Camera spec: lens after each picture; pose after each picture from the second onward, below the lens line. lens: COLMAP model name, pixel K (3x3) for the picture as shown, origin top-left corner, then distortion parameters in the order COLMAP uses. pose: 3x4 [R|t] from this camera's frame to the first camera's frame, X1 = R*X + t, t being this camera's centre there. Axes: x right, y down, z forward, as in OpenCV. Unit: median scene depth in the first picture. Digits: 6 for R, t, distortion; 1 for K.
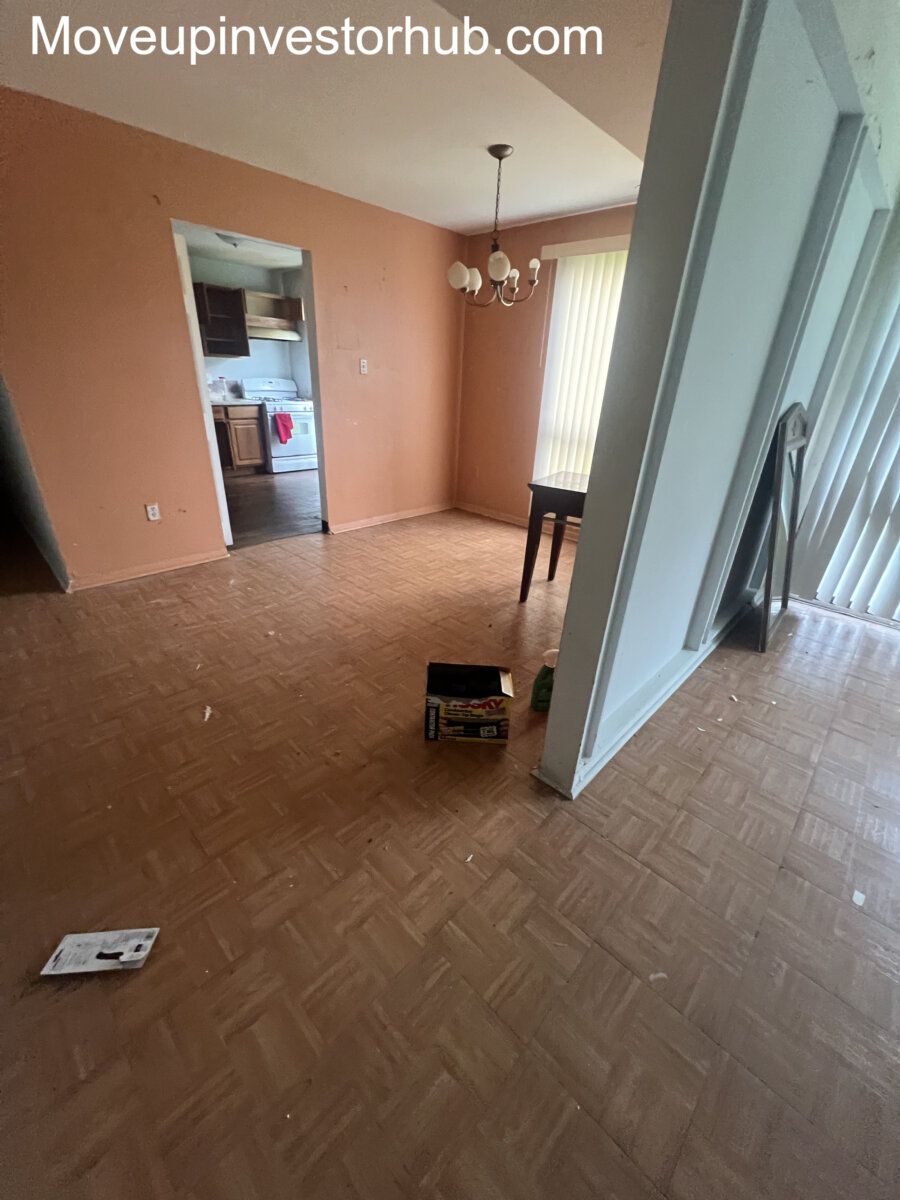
lens RADIAL K [[479.9, 0, 452.2], [0, 479.9, 600.5], [0, 0, 1]] dist [-0.004279, -0.000079]
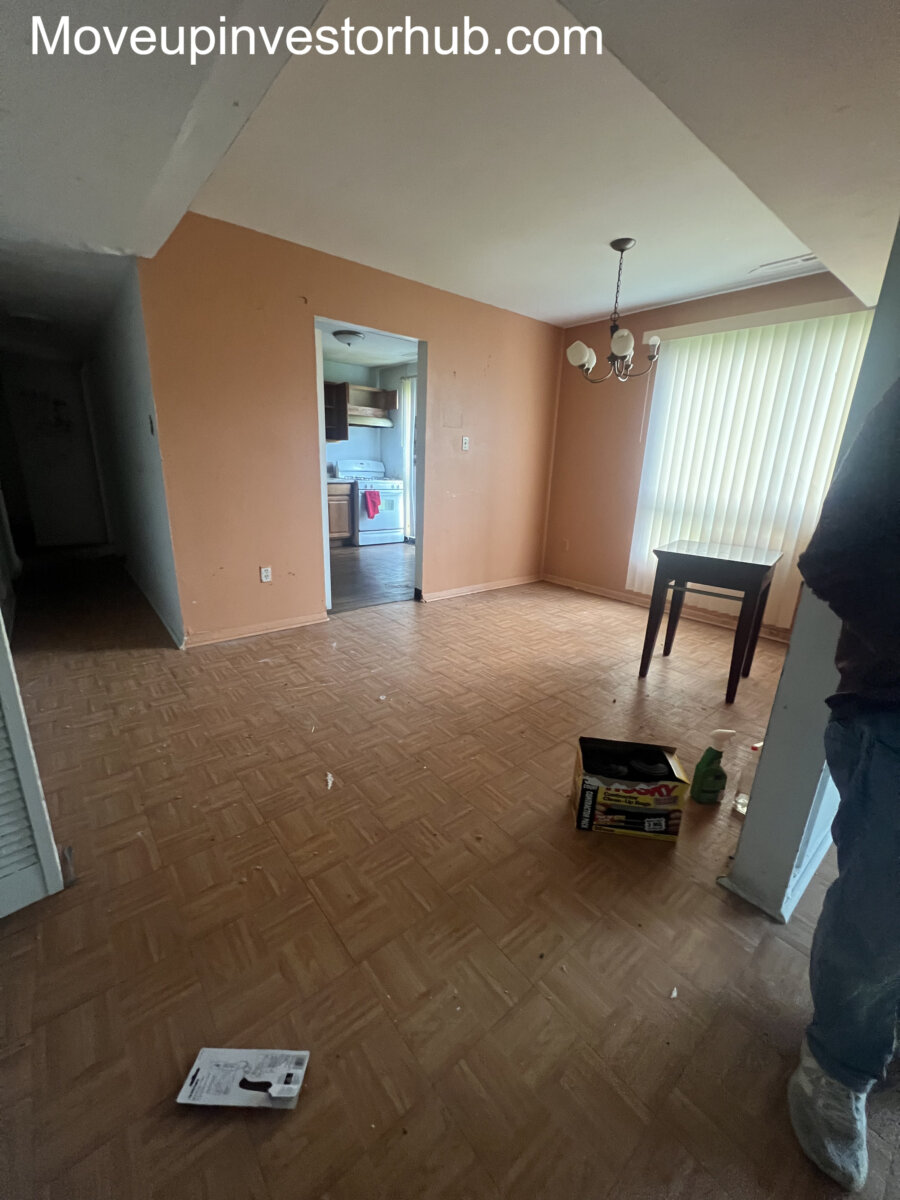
lens RADIAL K [[479.9, 0, 450.8], [0, 479.9, 598.7], [0, 0, 1]] dist [-0.004279, -0.000079]
pose [[0.993593, 0.023129, -0.110622, -0.135178], [-0.041143, 0.985693, -0.163450, 0.023218], [0.105259, 0.166954, 0.980330, 0.047044]]
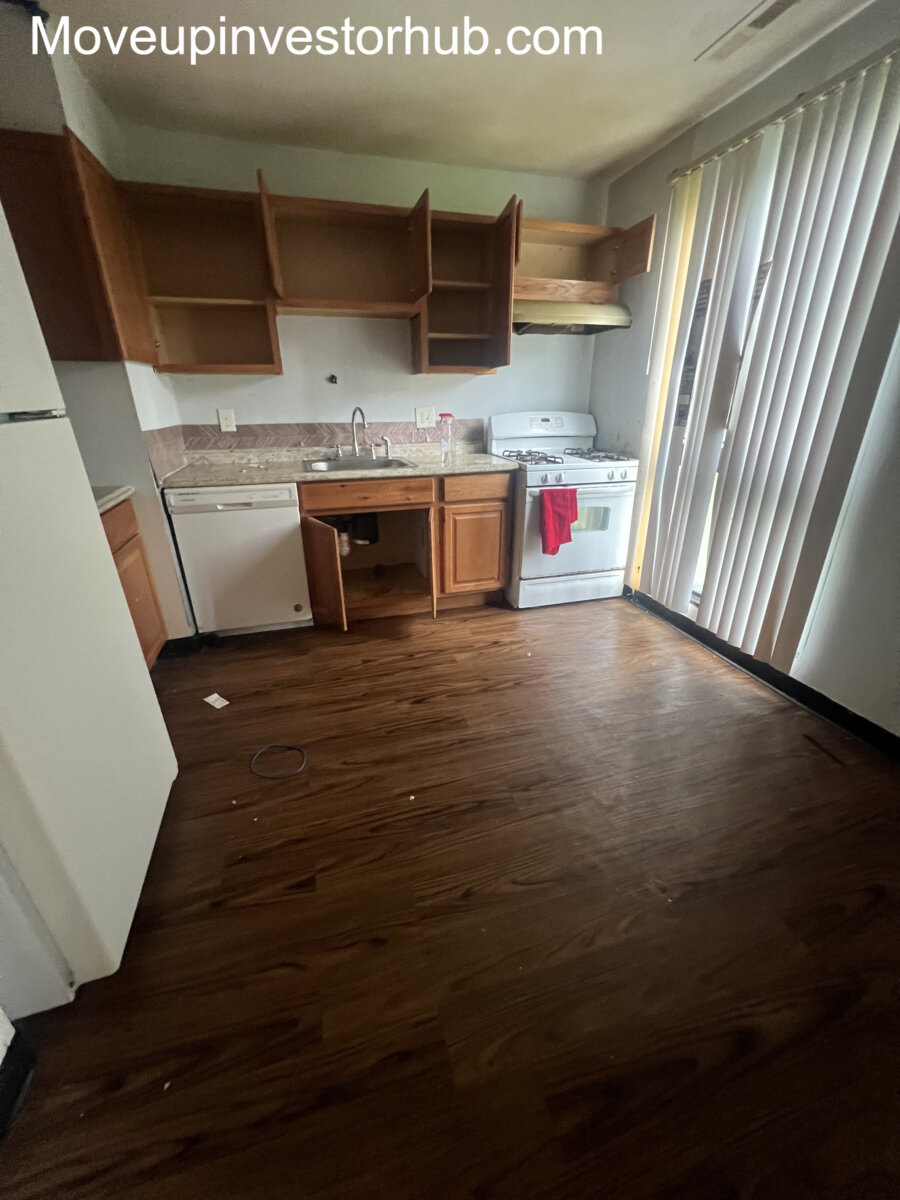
lens RADIAL K [[479.9, 0, 452.0], [0, 479.9, 602.9], [0, 0, 1]] dist [-0.004279, -0.000079]
pose [[0.866936, 0.152569, -0.474494, -0.488944], [-0.174725, 0.984614, -0.002641, -0.614181], [0.466791, 0.085196, 0.880255, 1.309260]]
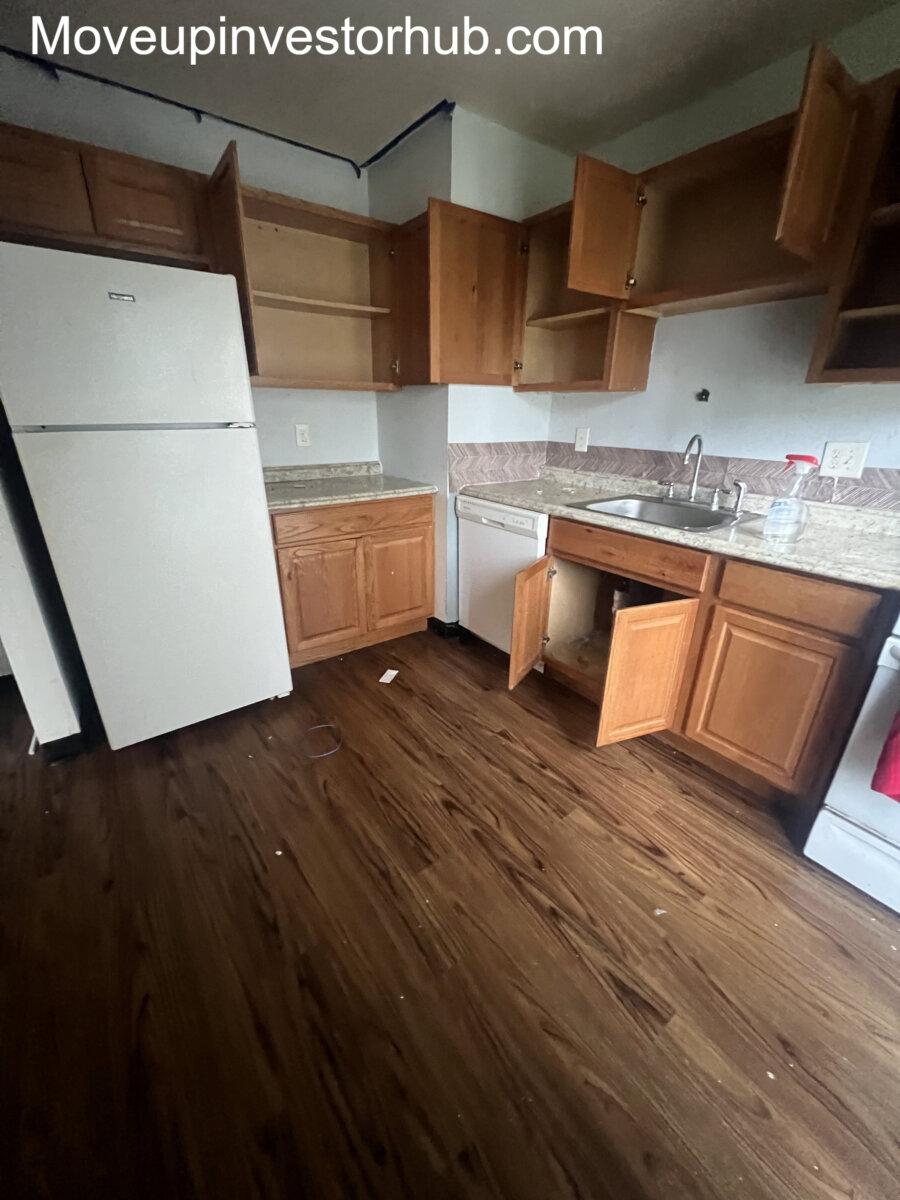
lens RADIAL K [[479.9, 0, 451.2], [0, 479.9, 605.0], [0, 0, 1]] dist [-0.004279, -0.000079]
pose [[-0.172043, 0.330385, -0.928034, -0.399416], [-0.441618, 0.816242, 0.372455, -0.889829], [0.880554, 0.473915, 0.005475, 1.874691]]
